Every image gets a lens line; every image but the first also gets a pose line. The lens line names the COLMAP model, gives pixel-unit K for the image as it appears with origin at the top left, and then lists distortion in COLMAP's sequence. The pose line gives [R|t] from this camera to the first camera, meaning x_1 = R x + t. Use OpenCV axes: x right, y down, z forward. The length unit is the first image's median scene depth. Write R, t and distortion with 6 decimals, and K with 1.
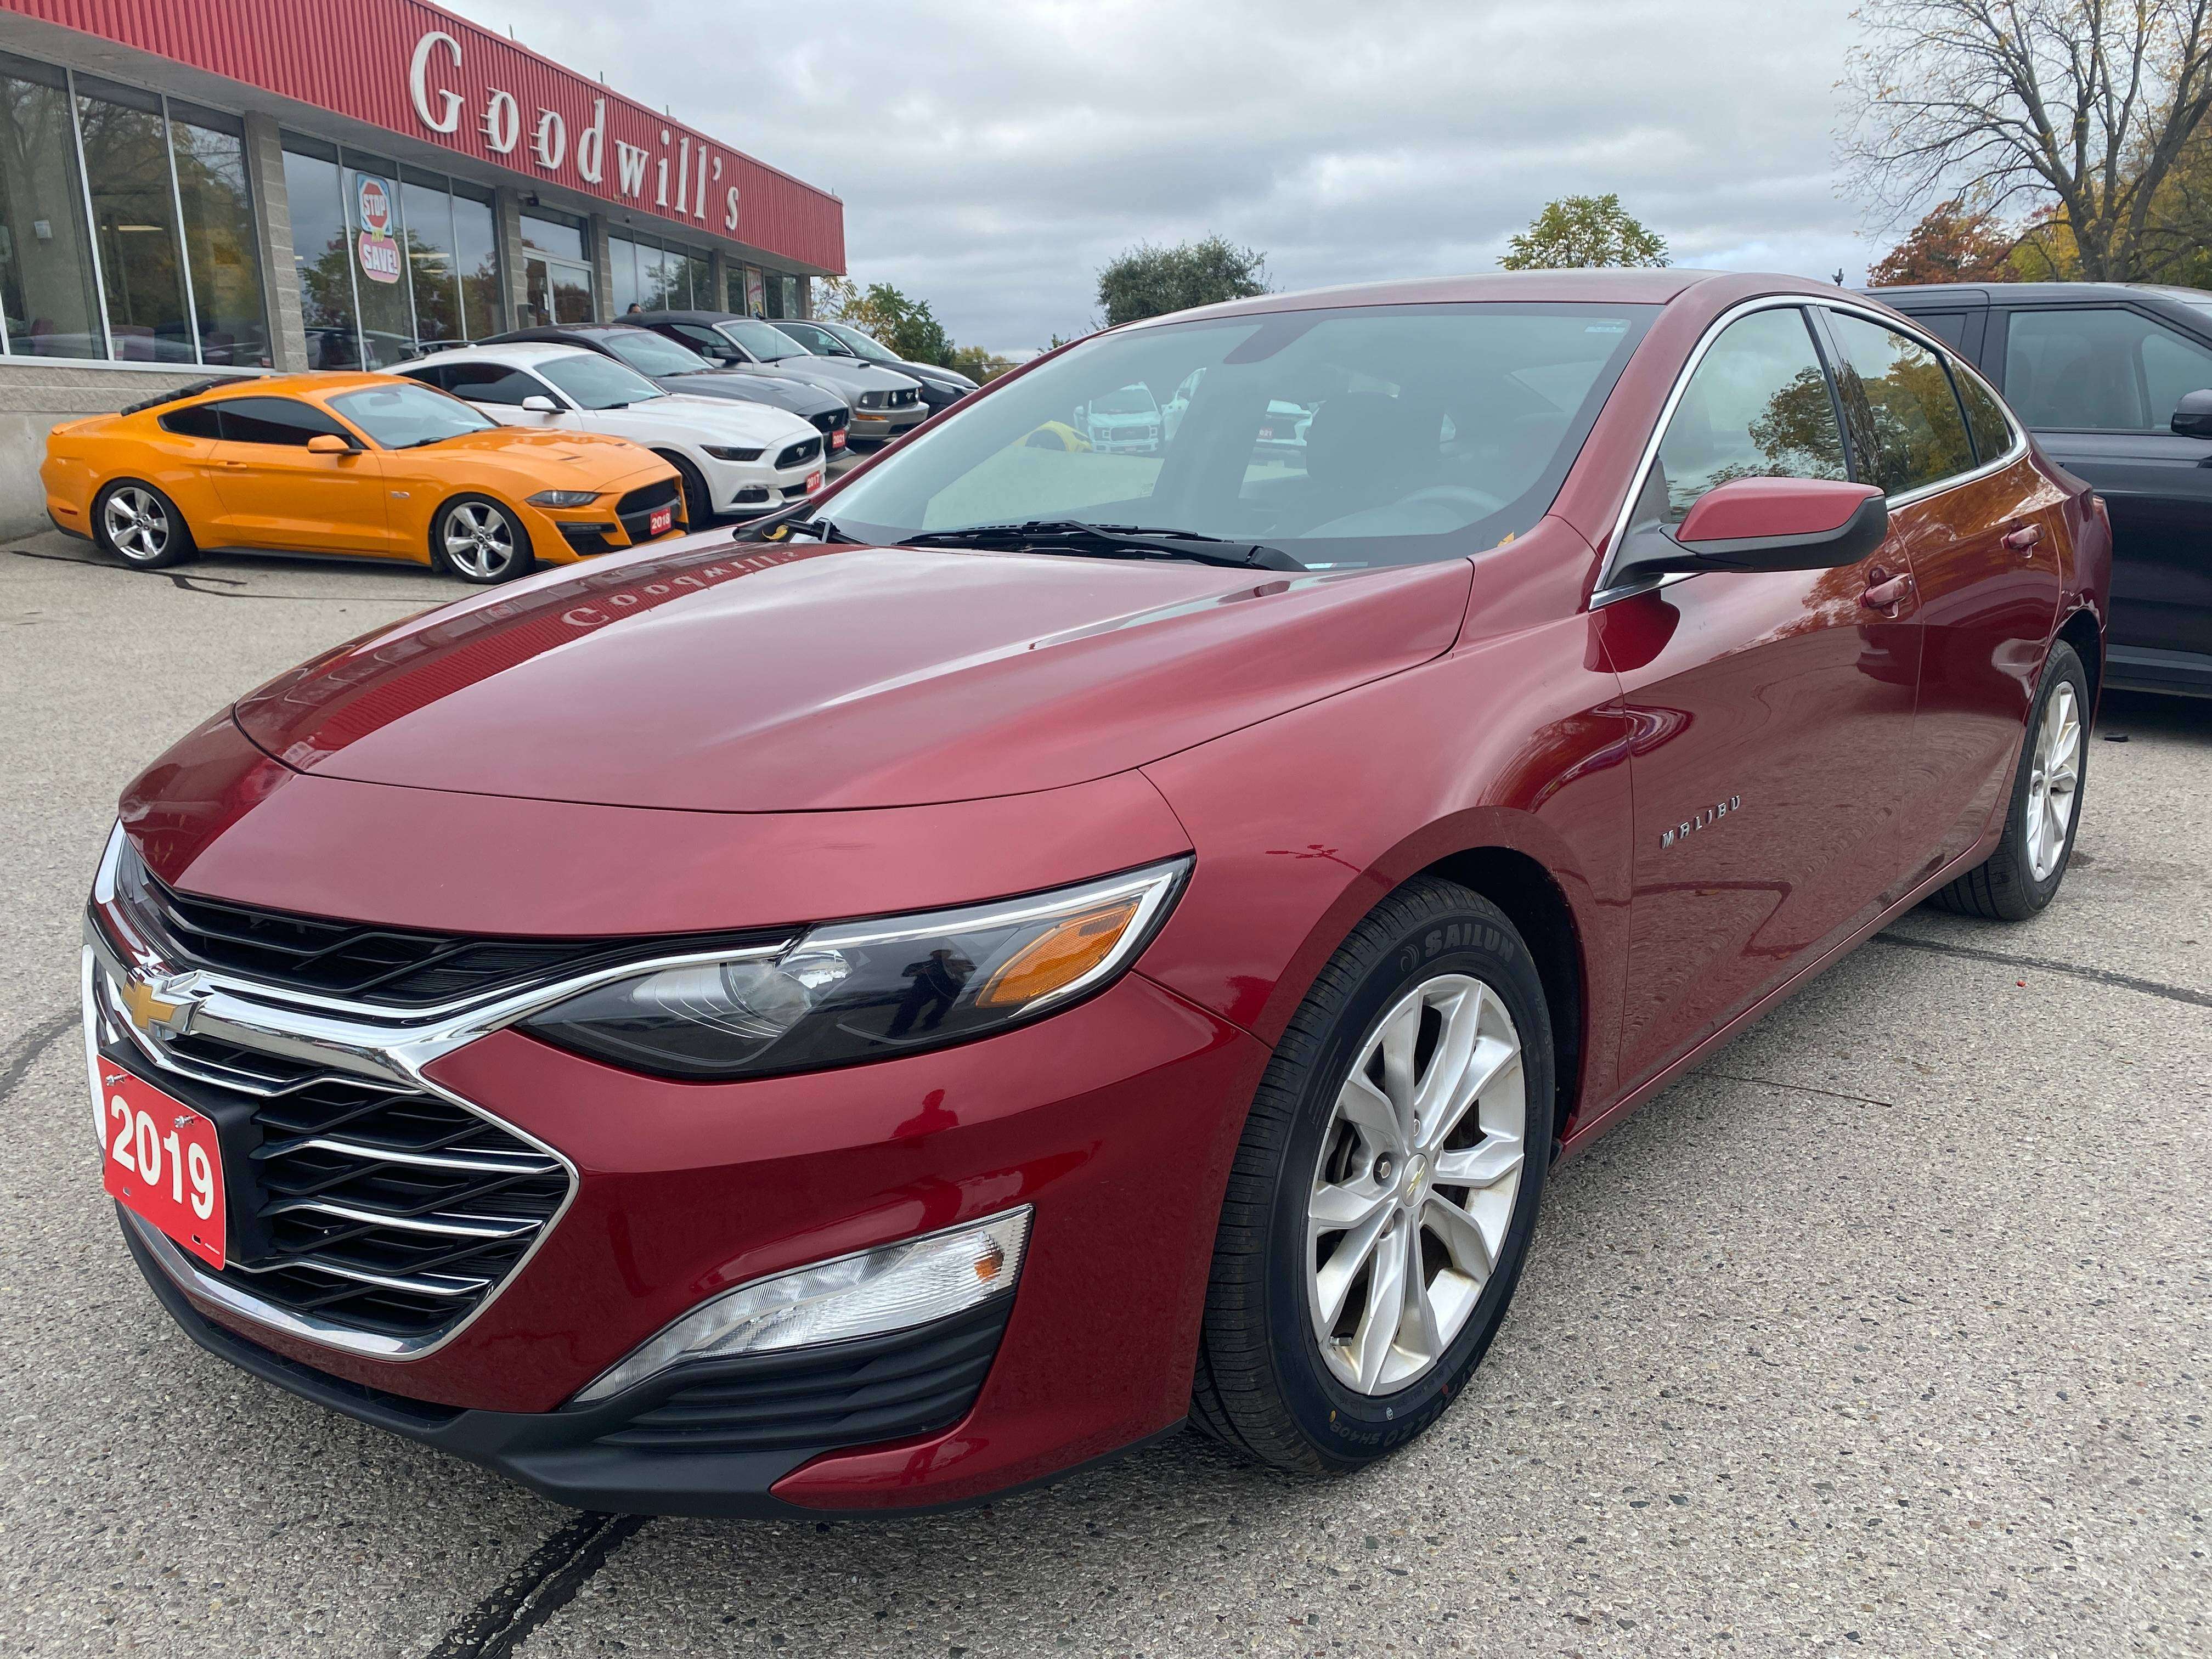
lens RADIAL K [[1710.8, 0, 1106.0], [0, 1710.8, 829.5], [0, 0, 1]] dist [0.039054, -0.046484]
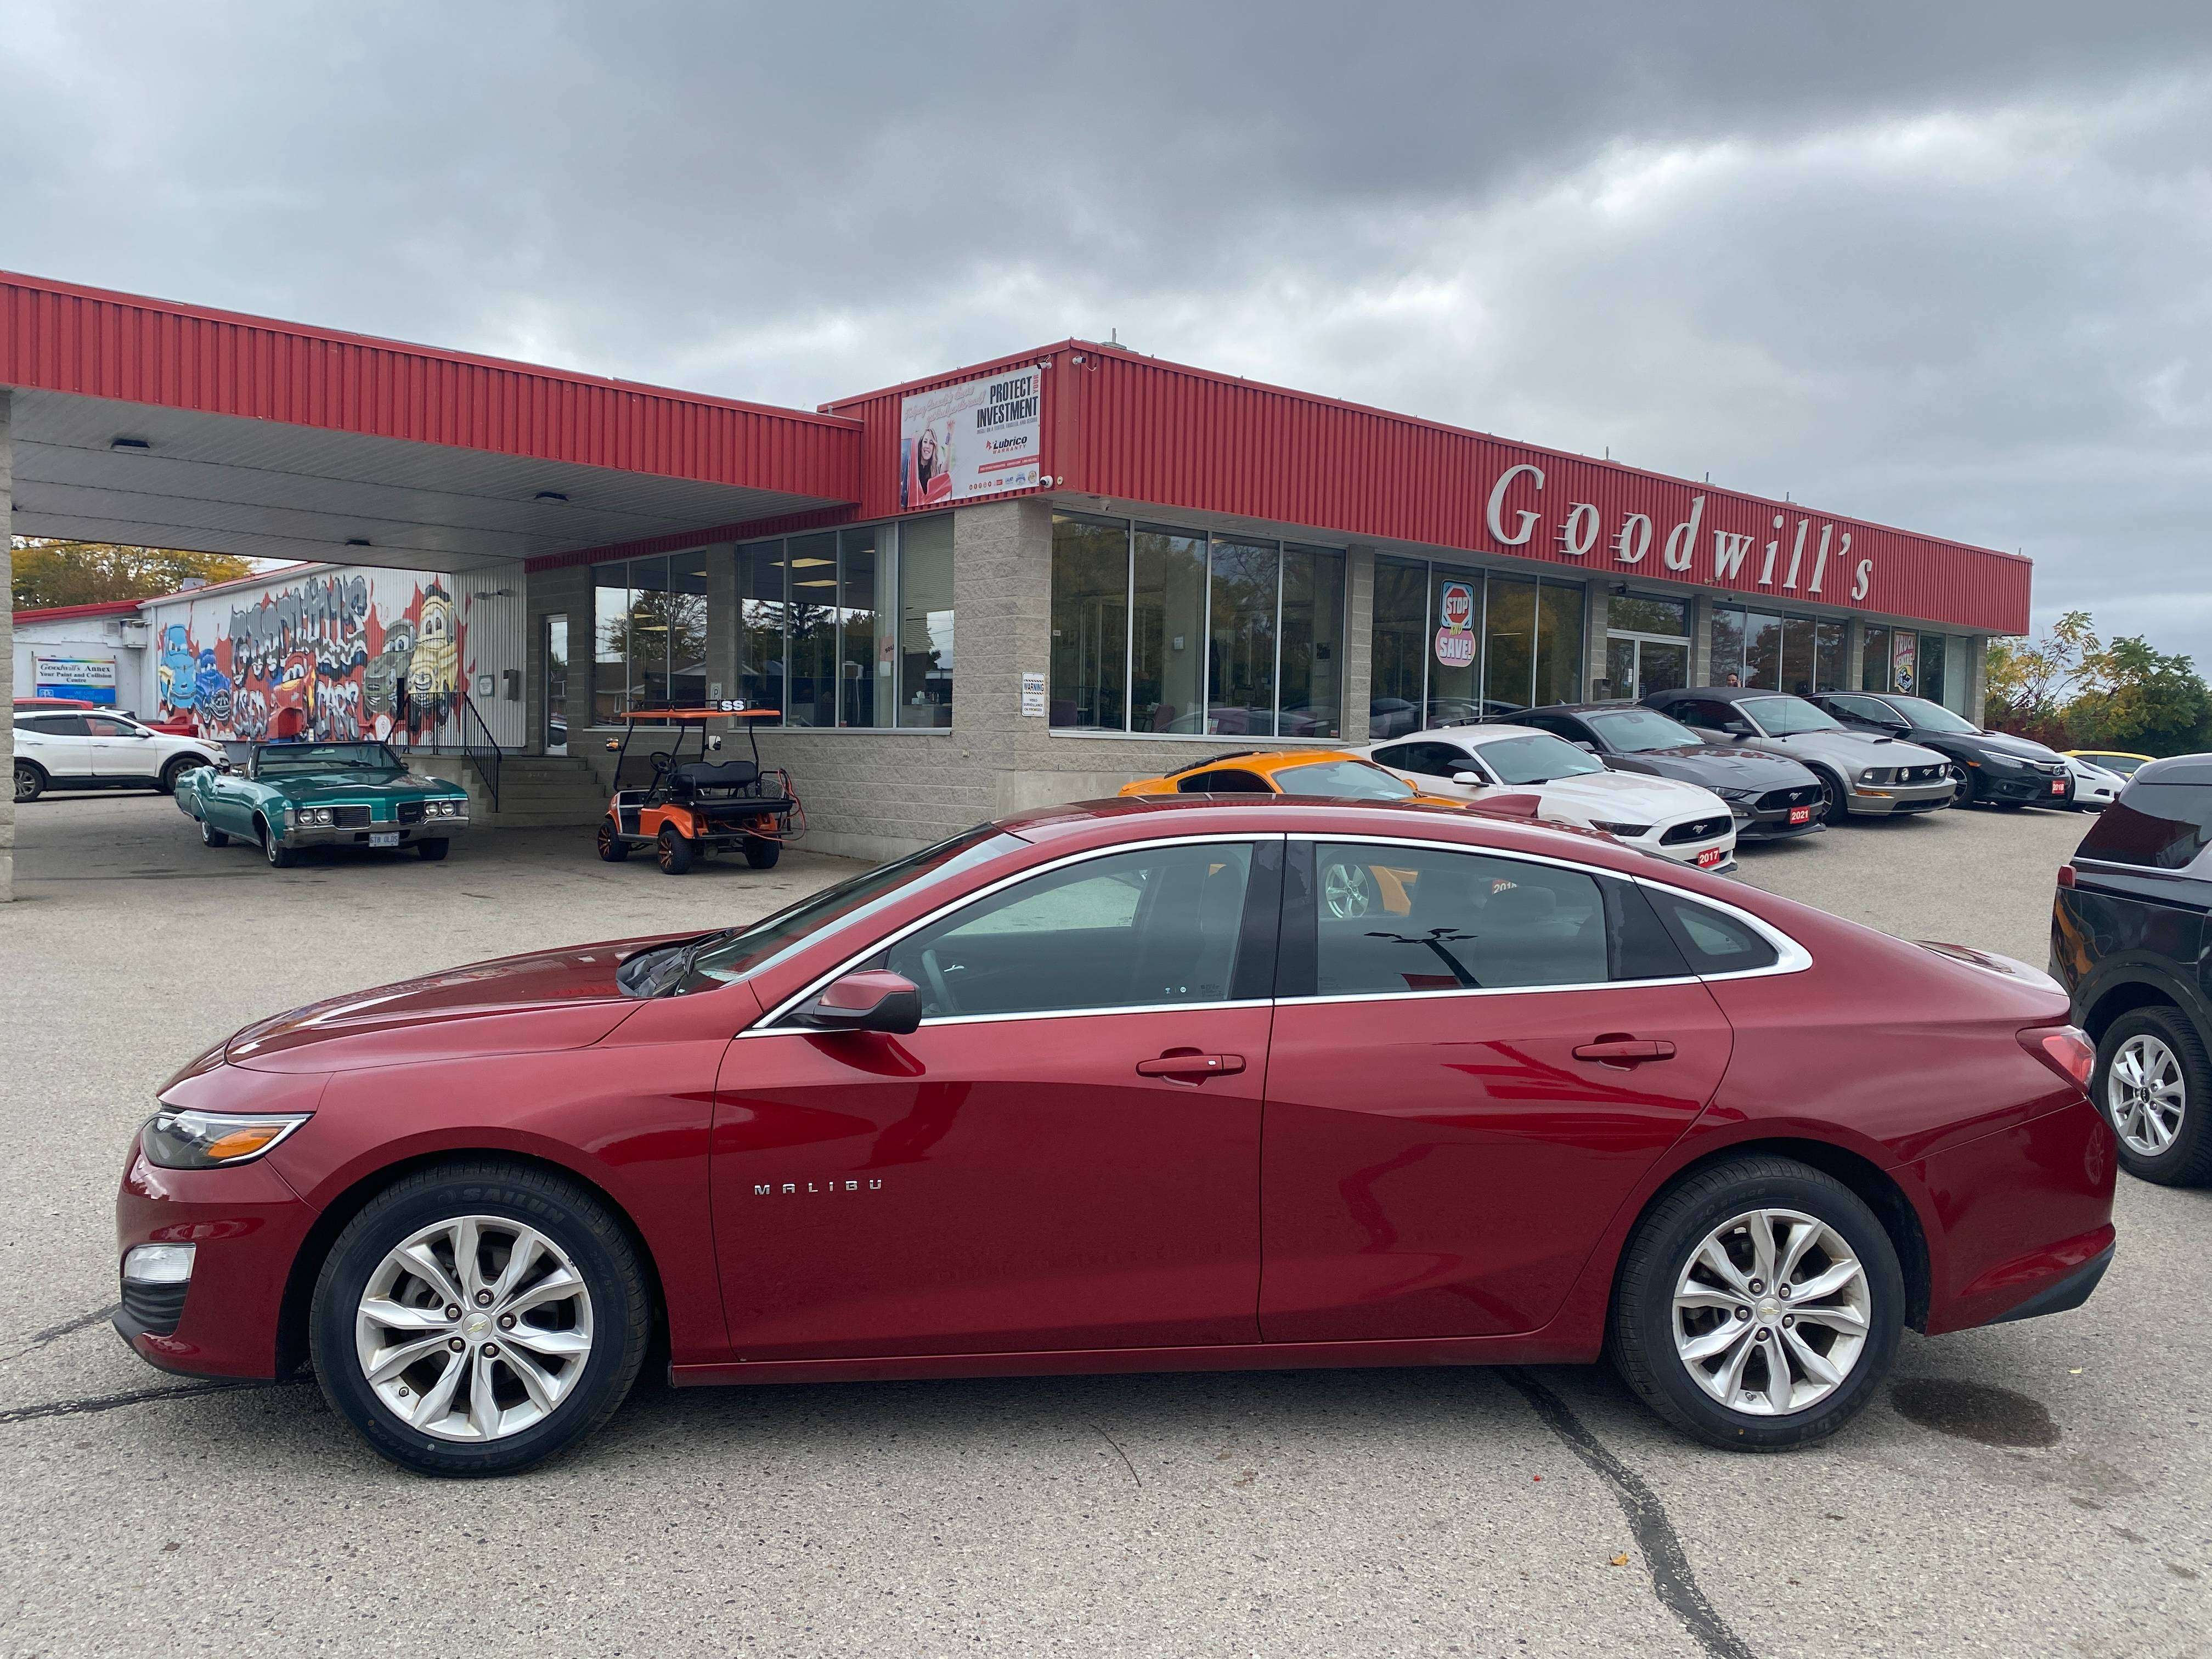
lens RADIAL K [[1747.1, 0, 1106.0], [0, 1747.1, 829.5], [0, 0, 1]] dist [0.006552, 0.003626]
pose [[0.721614, 0.058402, -0.689828, 0.211795], [-0.185176, 0.976412, -0.111043, -0.025449], [0.667071, 0.207869, 0.715406, -0.000132]]
